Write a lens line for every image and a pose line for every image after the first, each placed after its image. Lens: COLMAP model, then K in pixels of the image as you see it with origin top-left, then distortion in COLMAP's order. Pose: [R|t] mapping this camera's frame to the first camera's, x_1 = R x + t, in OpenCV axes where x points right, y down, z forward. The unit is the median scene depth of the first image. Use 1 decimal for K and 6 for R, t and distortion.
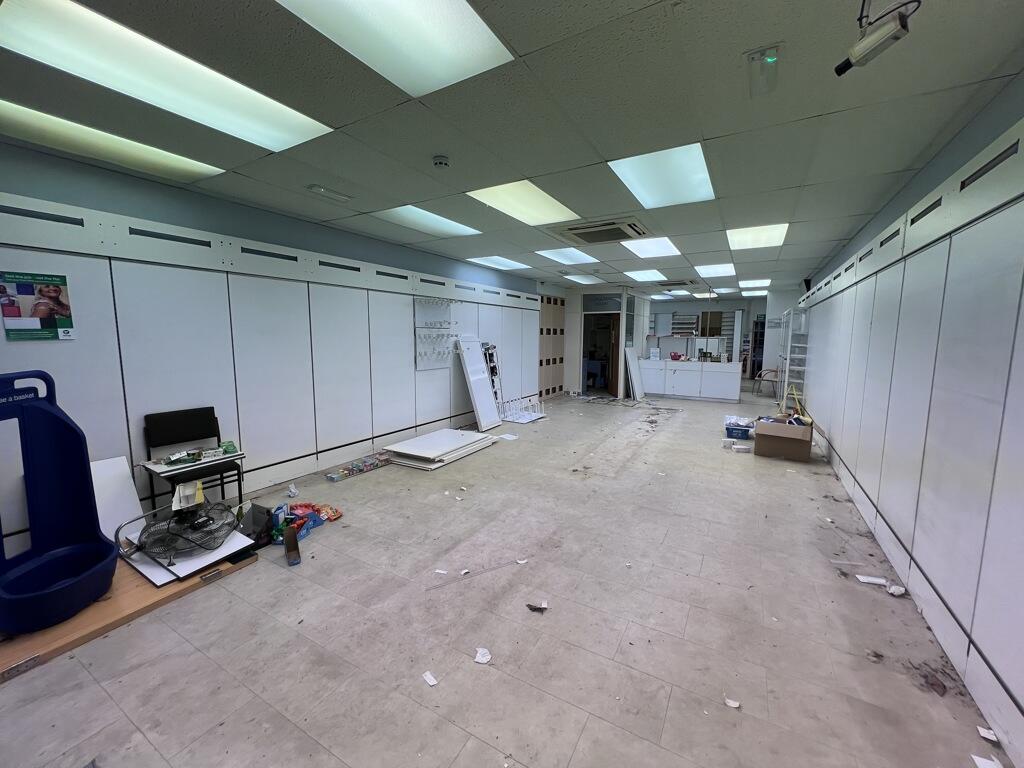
lens RADIAL K [[410.3, 0, 504.8], [0, 410.3, 382.9], [0, 0, 1]] dist [-0.005866, -0.000106]
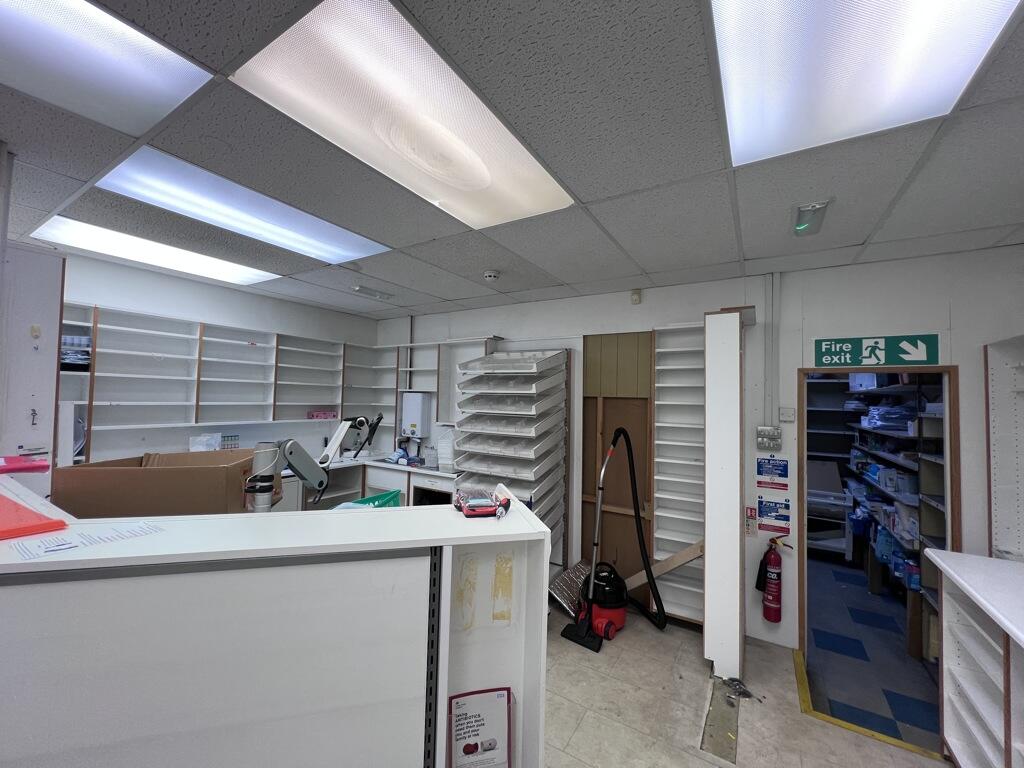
lens RADIAL K [[411.0, 0, 512.7], [0, 411.0, 381.9], [0, 0, 1]] dist [-0.002142, -0.000200]
pose [[0.999664, 0.021605, -0.014337, 1.117995], [-0.023585, 0.987390, -0.156541, -0.262586], [0.010774, 0.156827, 0.987567, 1.906834]]
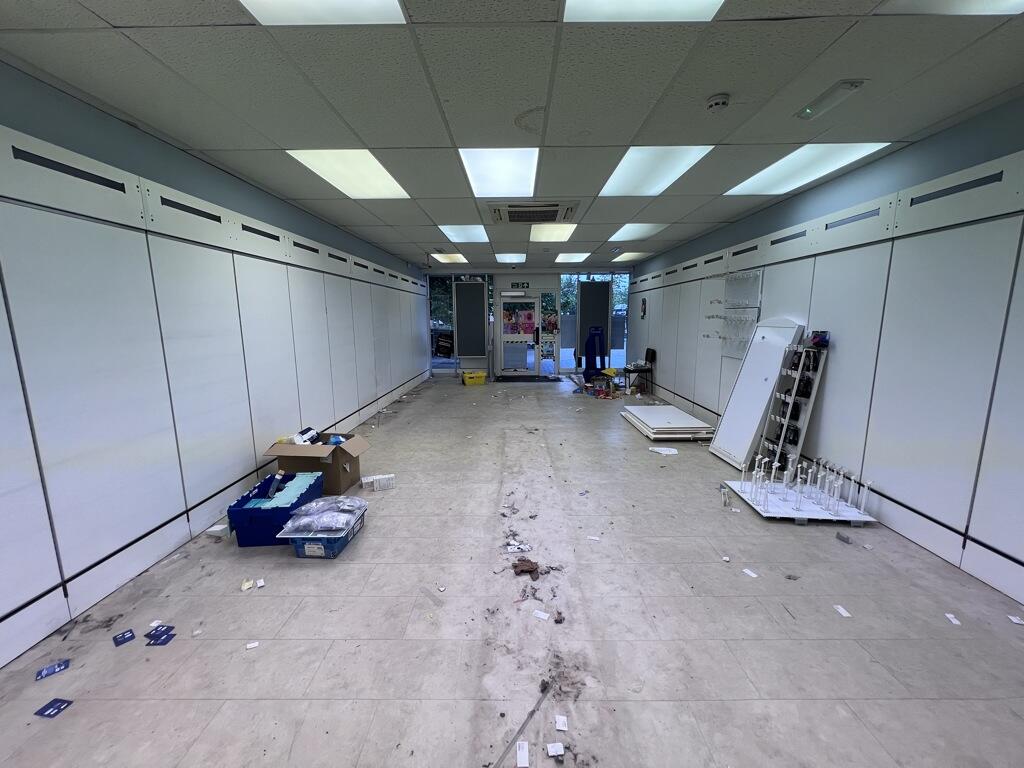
lens RADIAL K [[411.0, 0, 510.7], [0, 411.0, 386.4], [0, 0, 1]] dist [-0.002142, -0.000200]
pose [[-0.866908, 0.087426, -0.490742, 0.664600], [-0.051826, 0.963355, 0.263175, -0.182014], [0.495767, 0.253581, -0.830609, 1.567733]]
